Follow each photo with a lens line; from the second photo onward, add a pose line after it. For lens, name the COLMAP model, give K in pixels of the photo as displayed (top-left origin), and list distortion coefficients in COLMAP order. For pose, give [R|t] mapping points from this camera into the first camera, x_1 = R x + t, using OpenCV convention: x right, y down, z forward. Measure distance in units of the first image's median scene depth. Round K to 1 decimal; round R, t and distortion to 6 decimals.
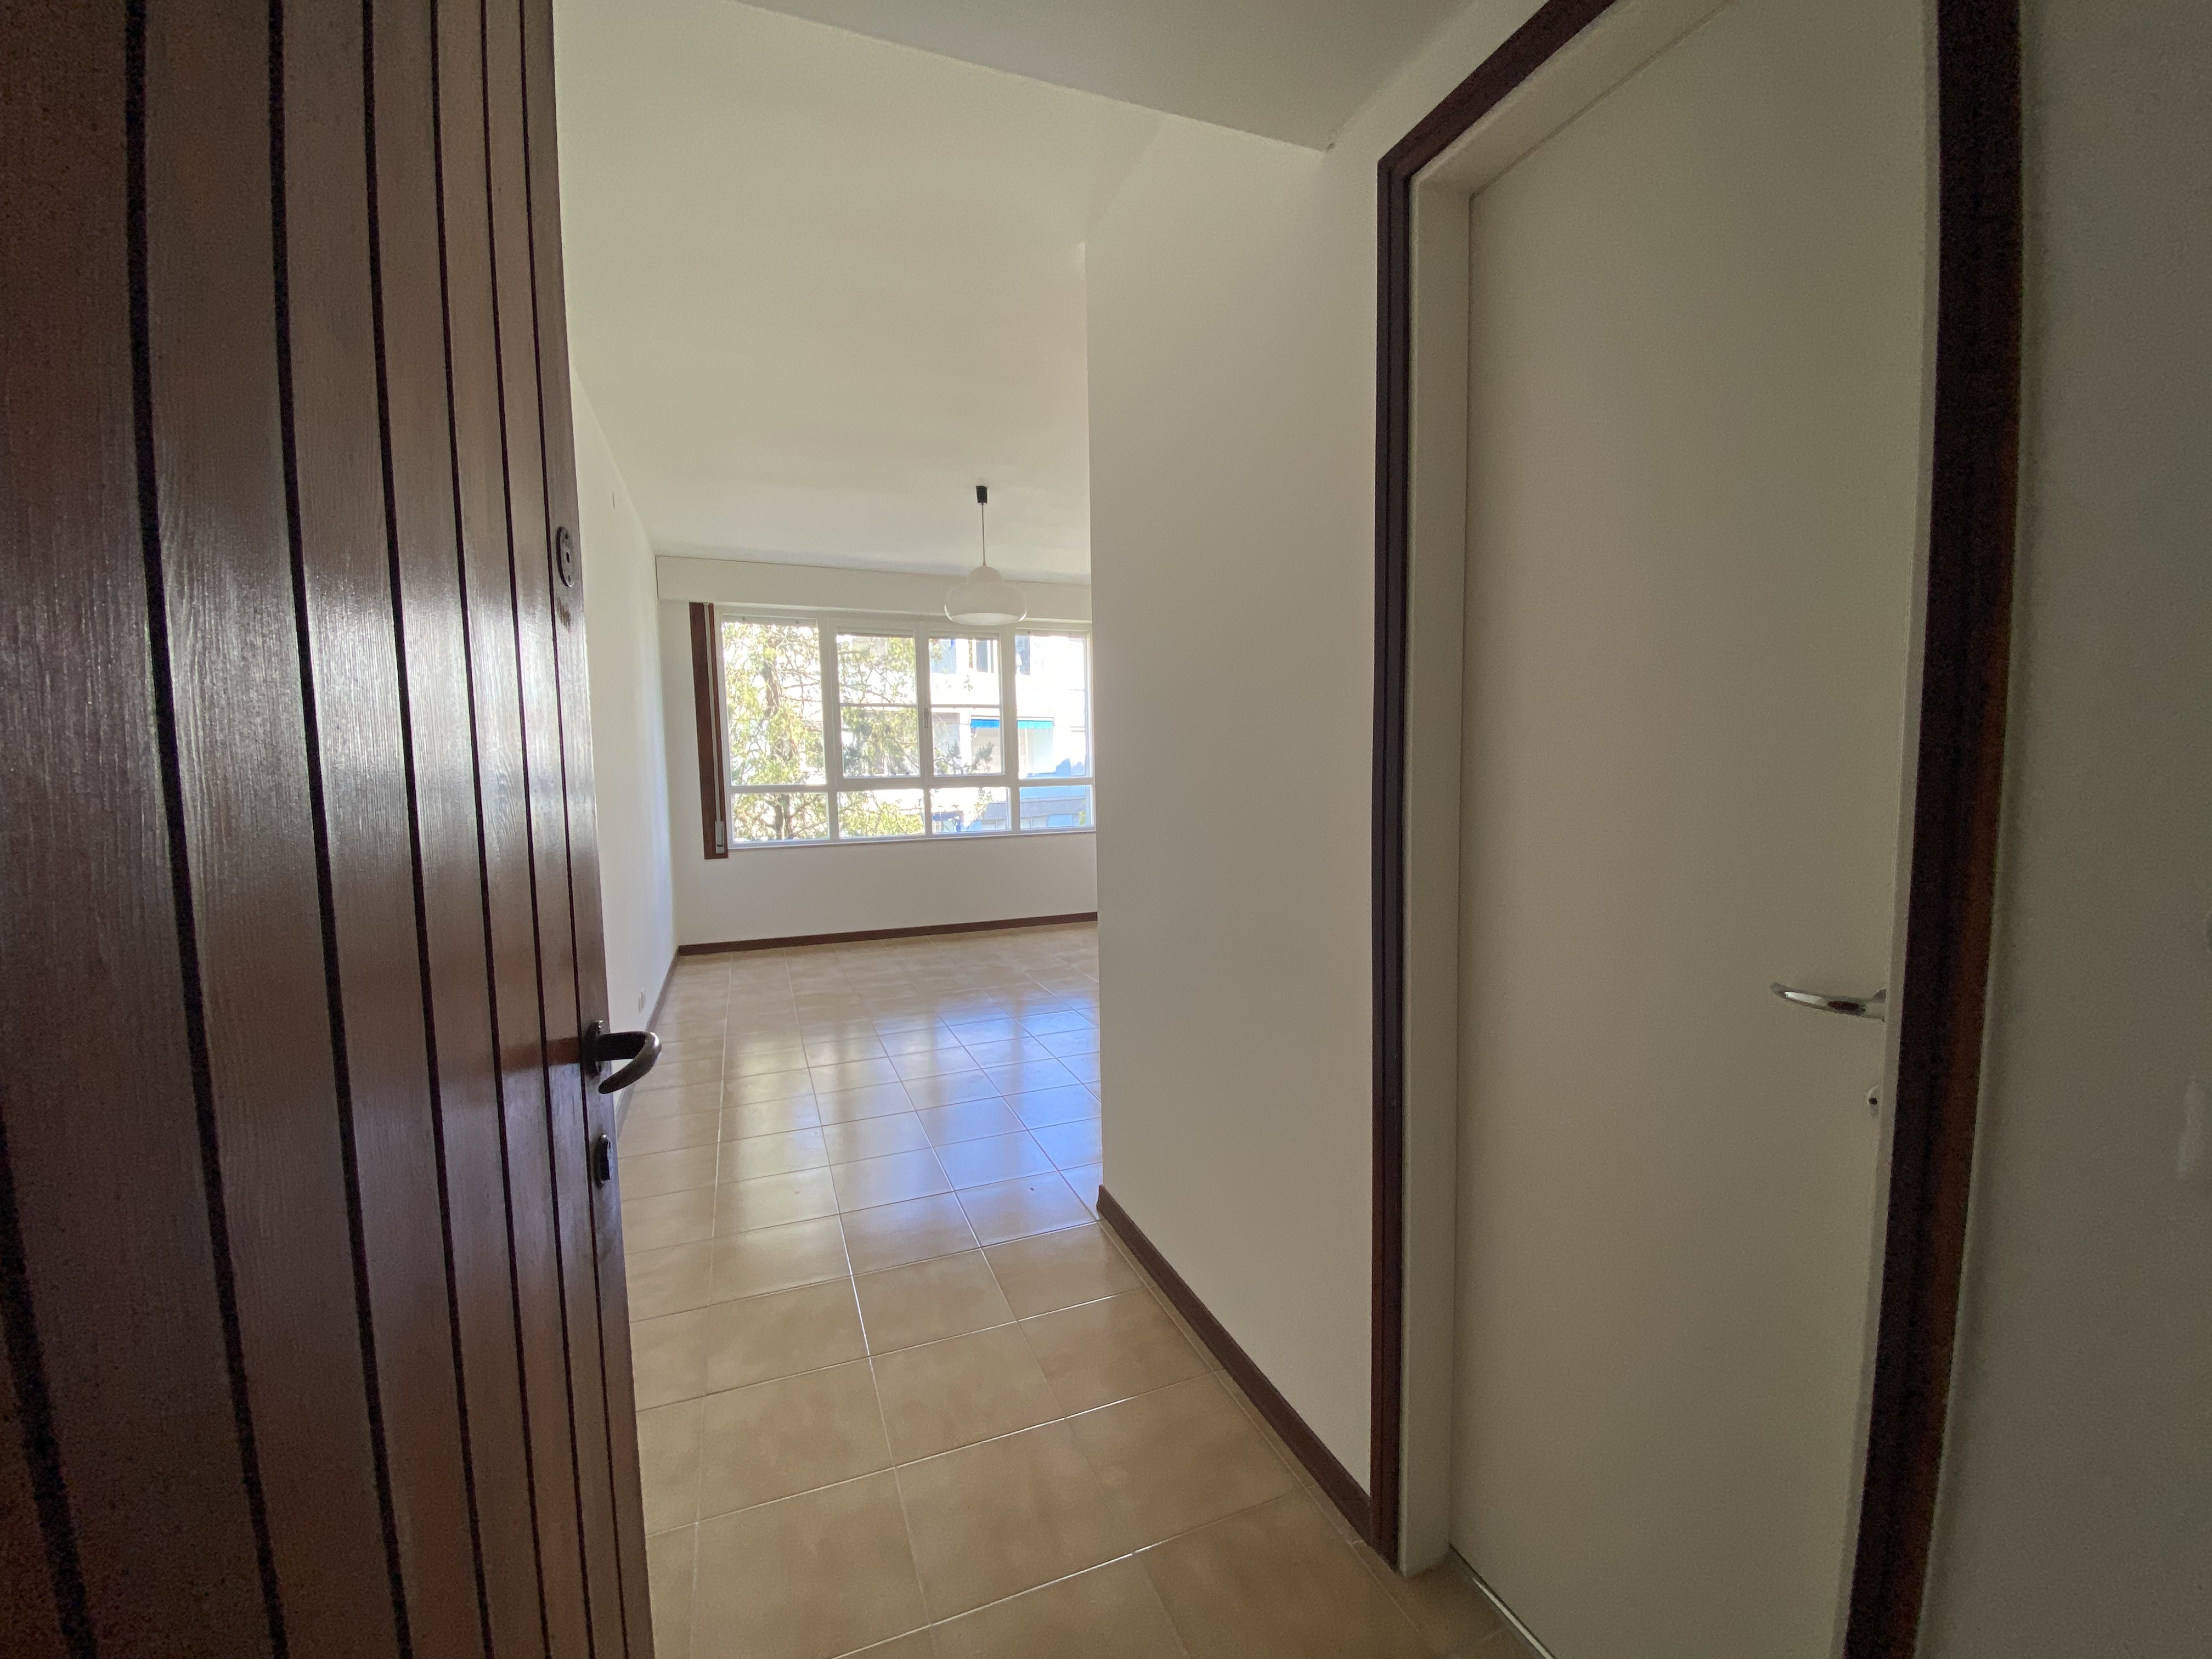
lens RADIAL K [[896.1, 0, 1130.7], [0, 896.1, 827.3], [0, 0, 1]] dist [0.021640, -0.017107]
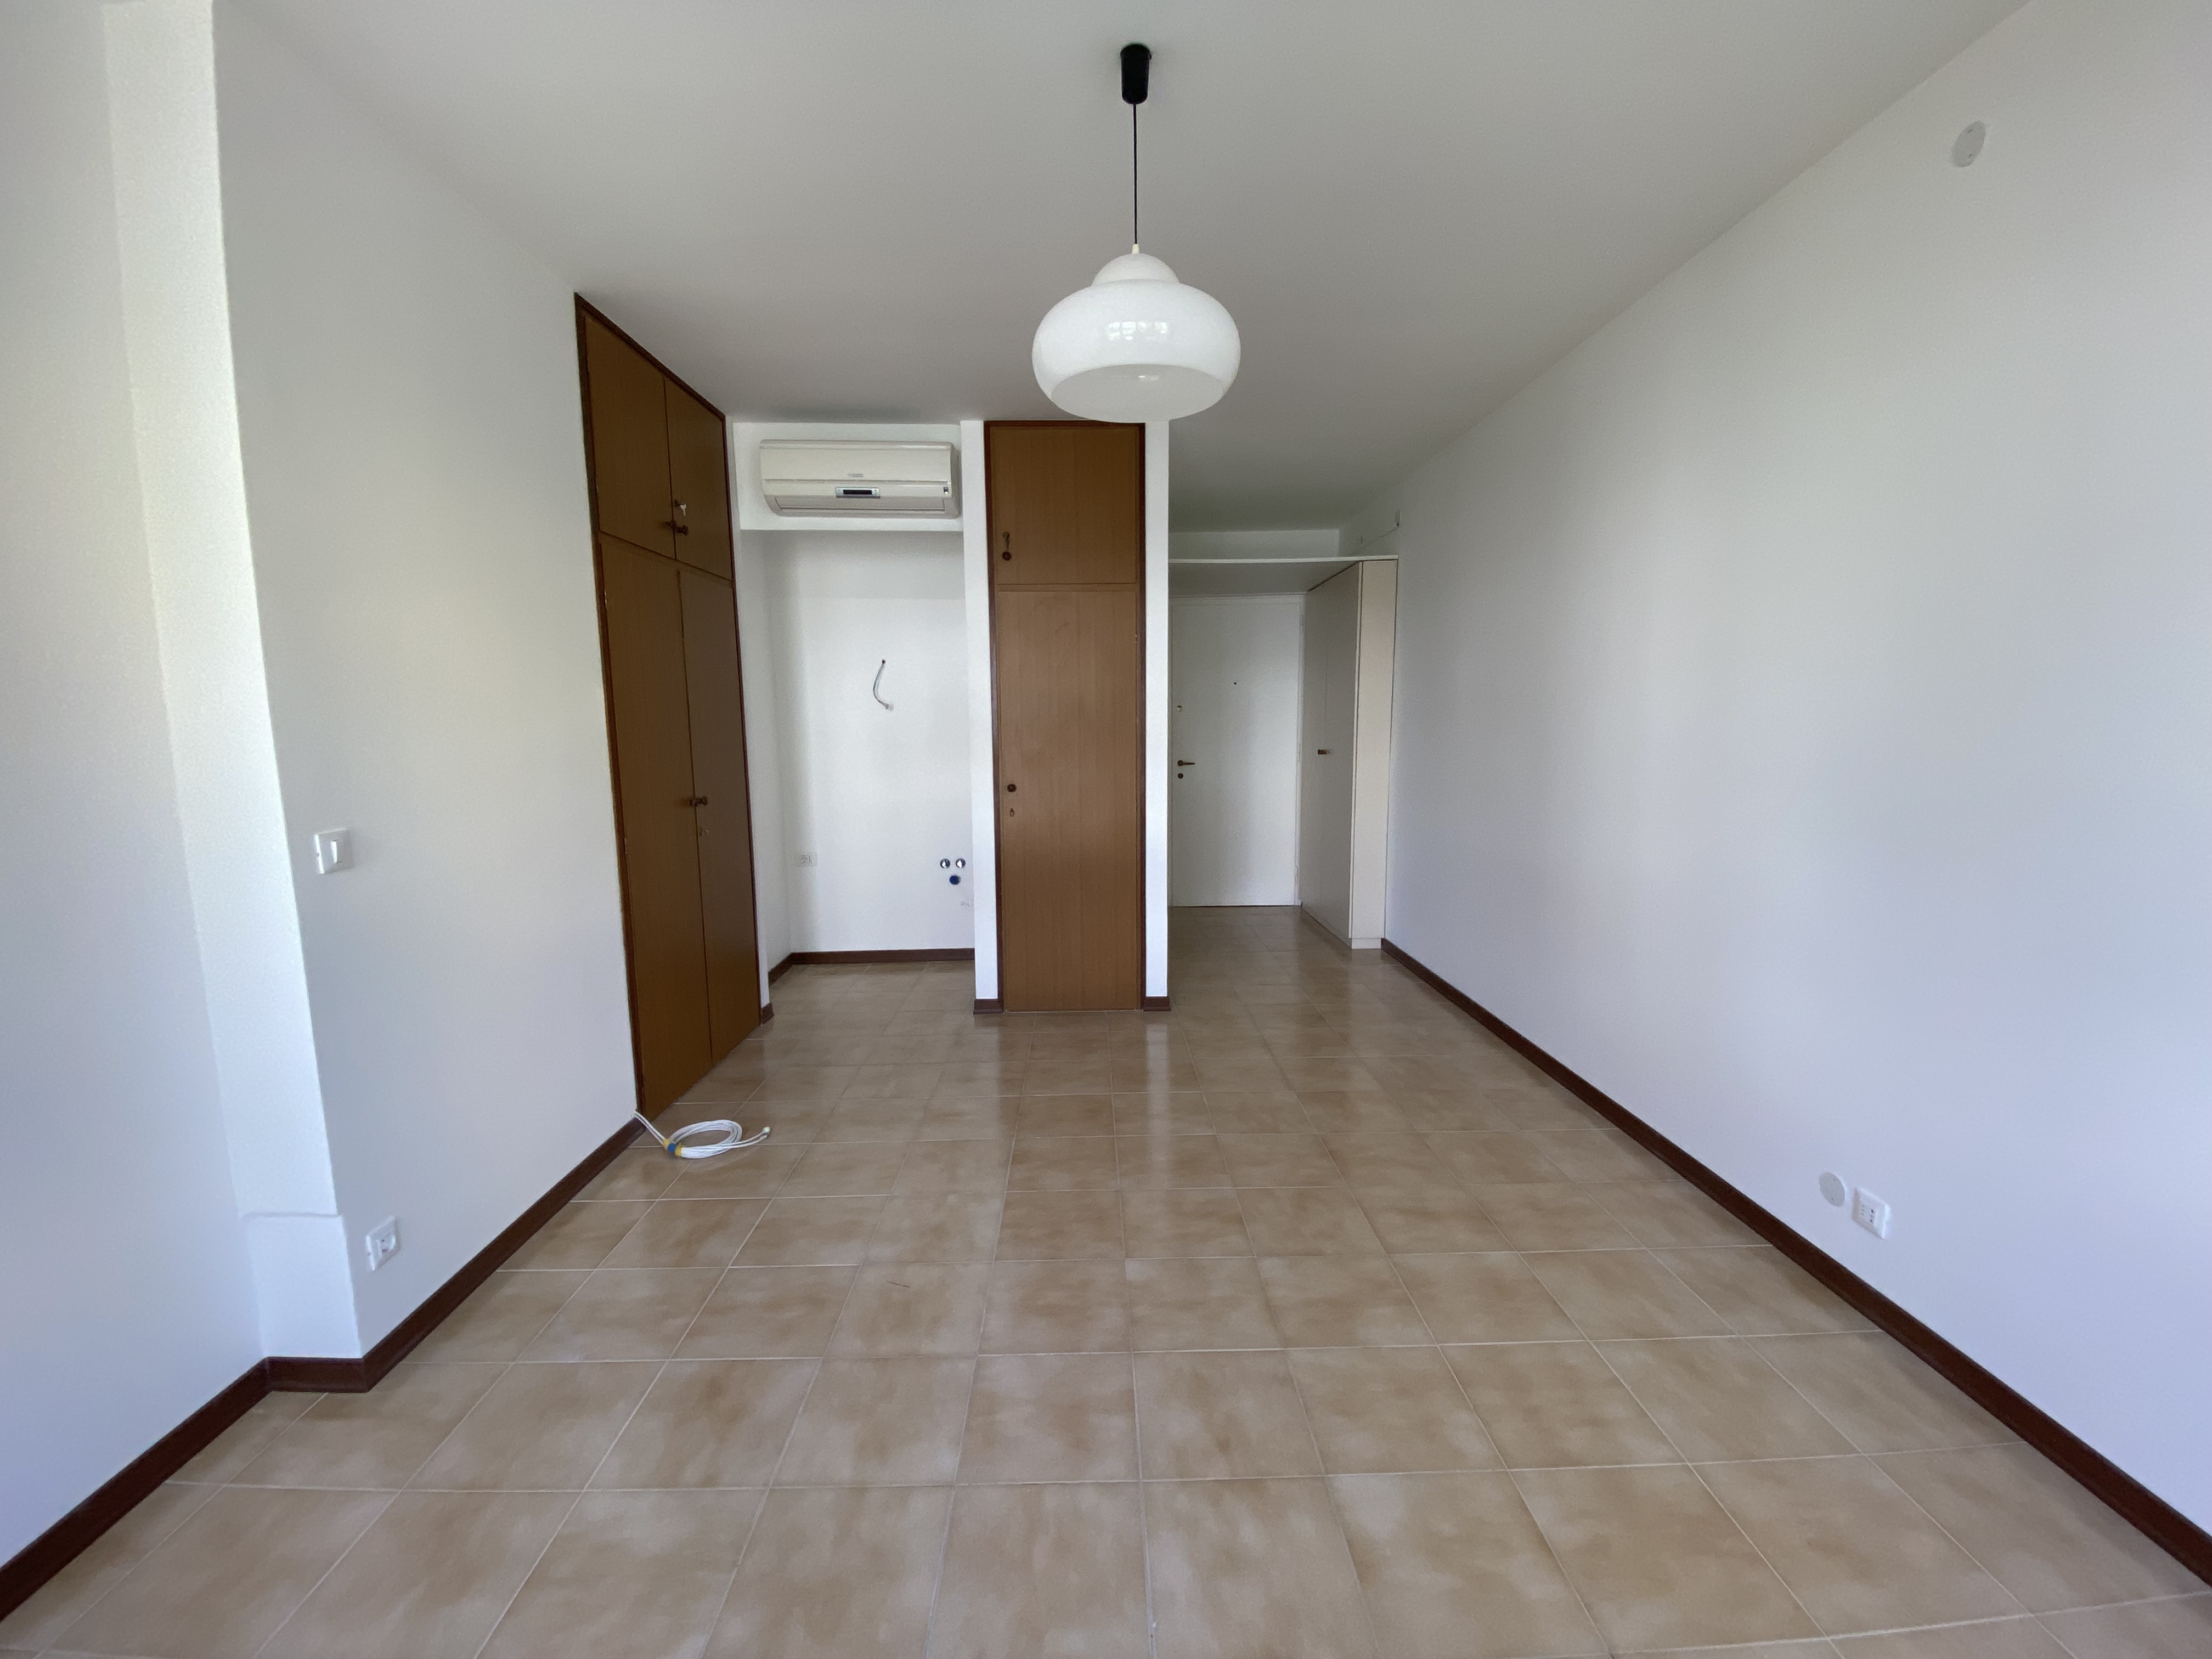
lens RADIAL K [[896.1, 0, 1097.7], [0, 896.1, 831.4], [0, 0, 1]] dist [0.021640, -0.017107]
pose [[-0.922679, -0.019980, 0.385051, -0.203701], [0.055087, 0.981580, 0.182936, -0.076923], [-0.381613, 0.190003, -0.904583, 0.941748]]
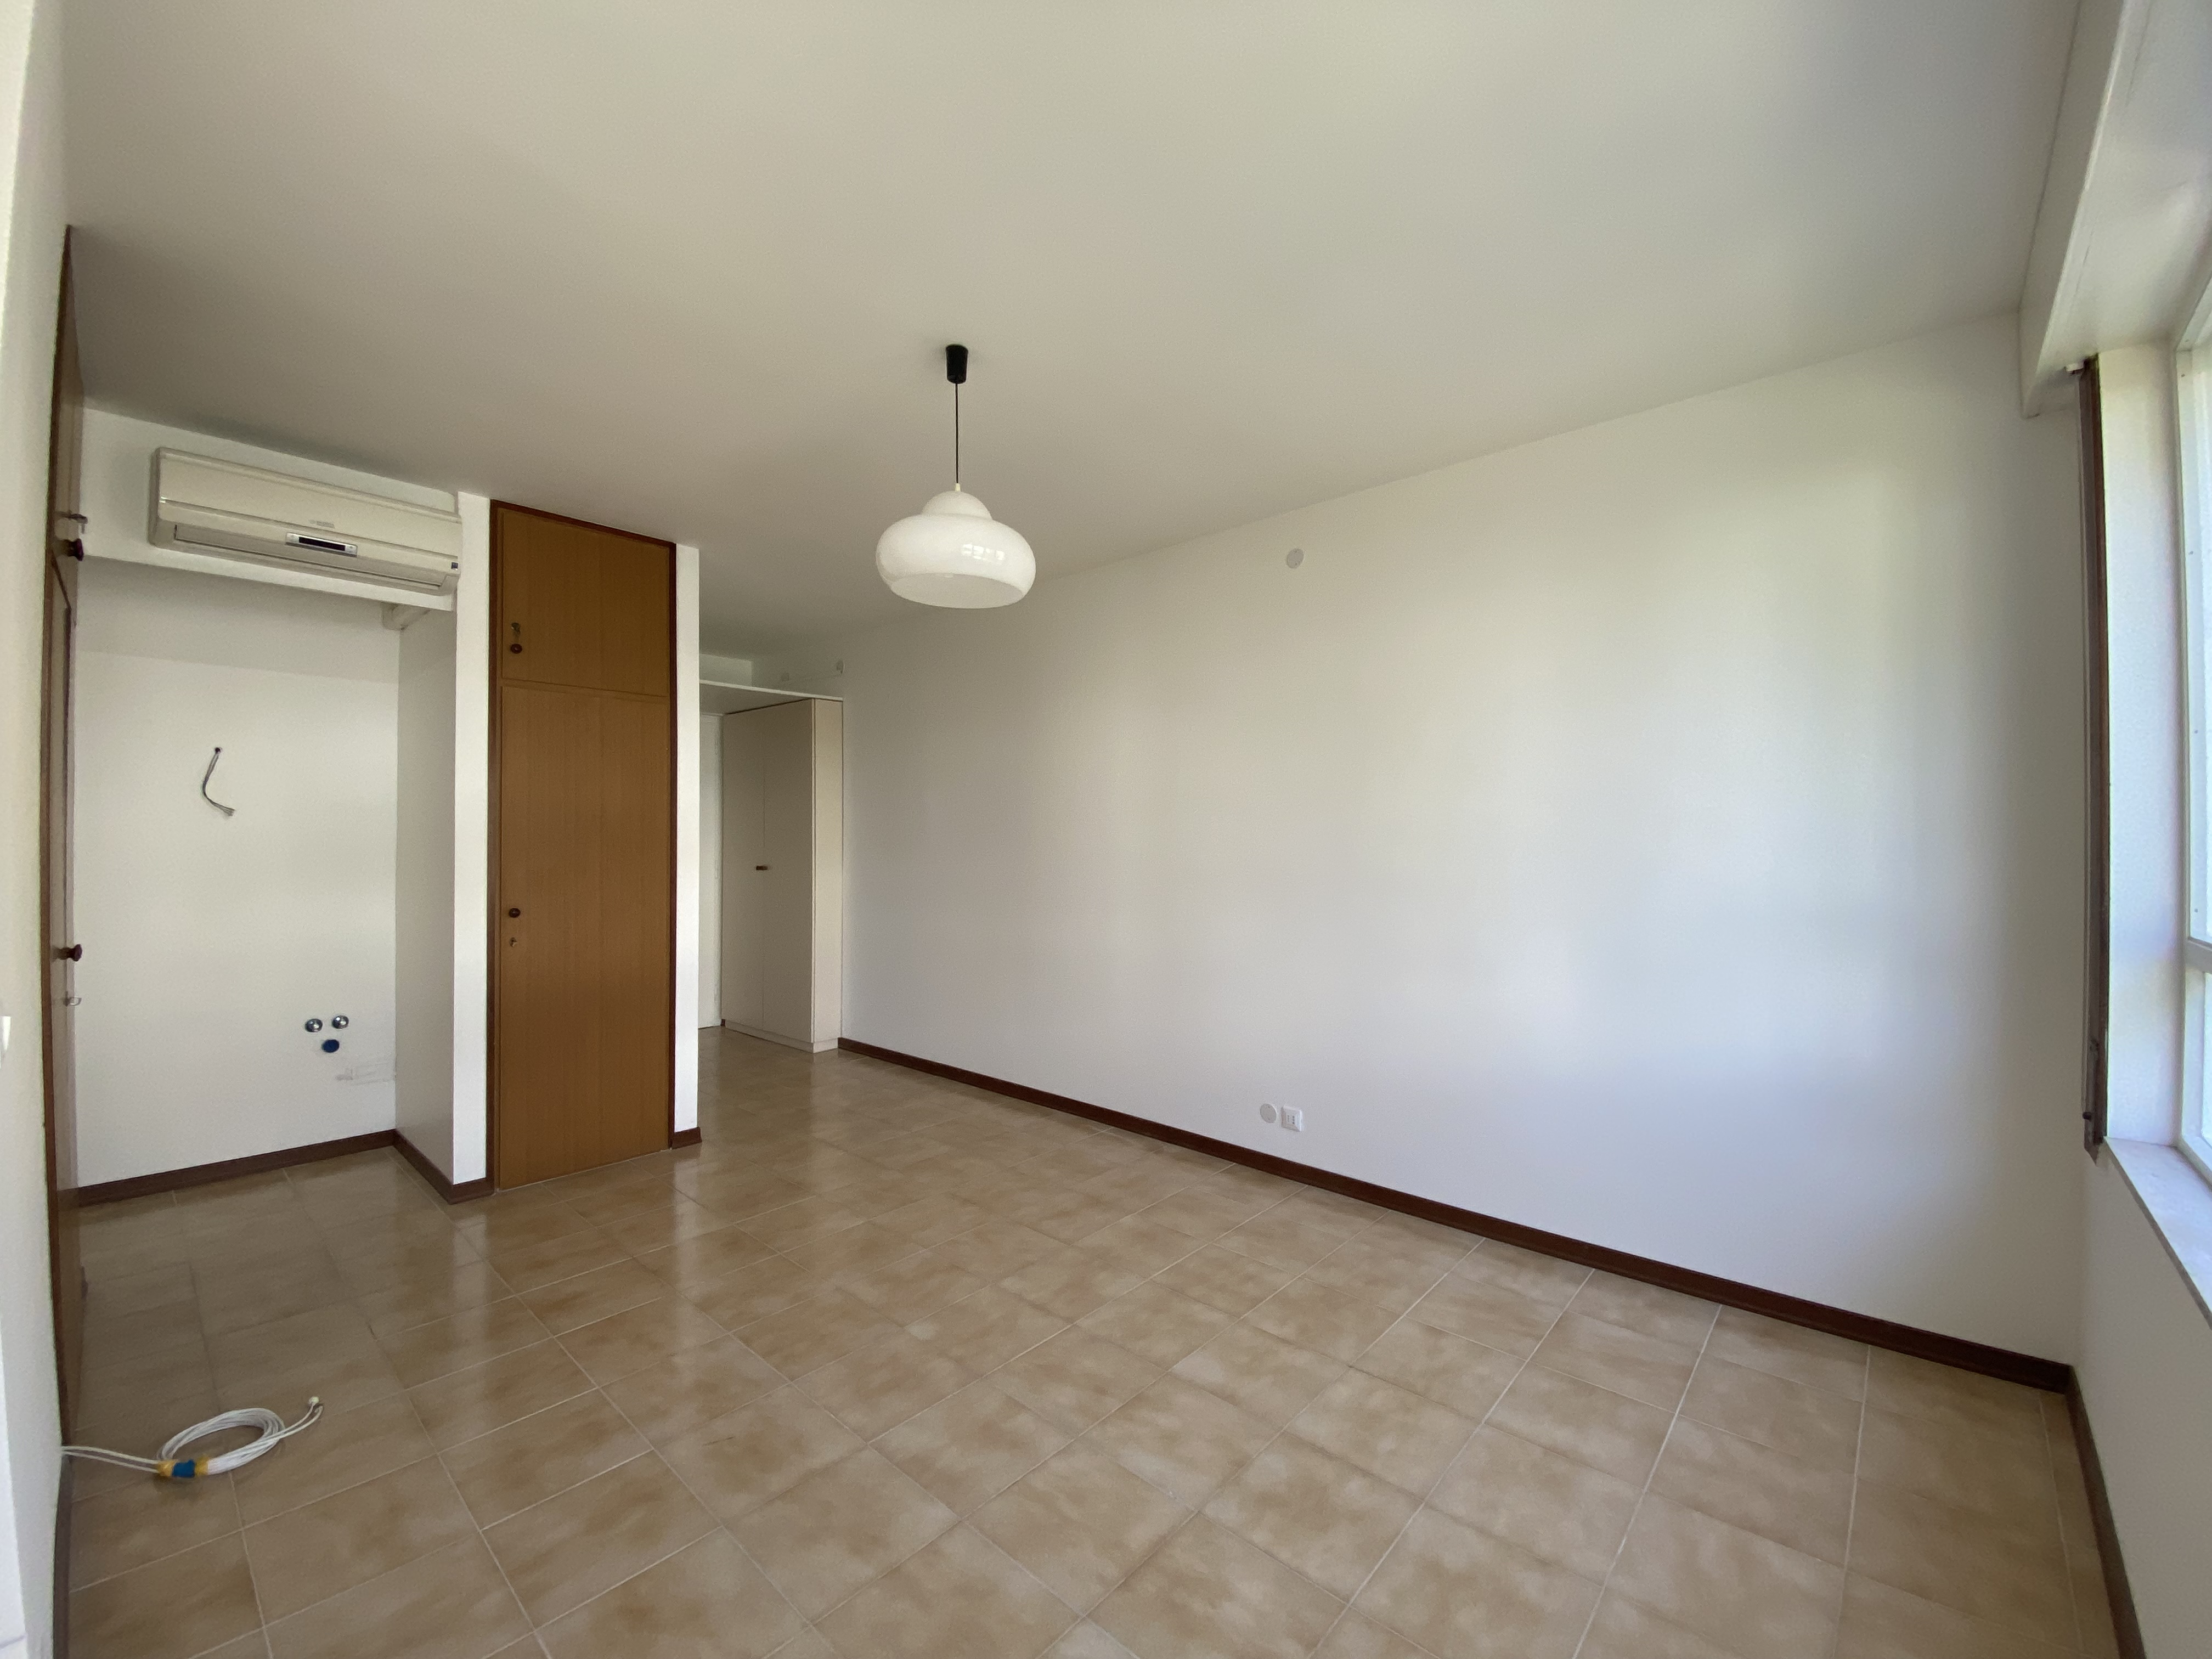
lens RADIAL K [[896.1, 0, 1093.4], [0, 896.1, 831.2], [0, 0, 1]] dist [0.021640, -0.017107]
pose [[-0.912680, 0.014803, -0.408407, -0.011265], [-0.014648, 0.997517, 0.068888, -0.086092], [0.408412, 0.068855, -0.910197, 1.015690]]
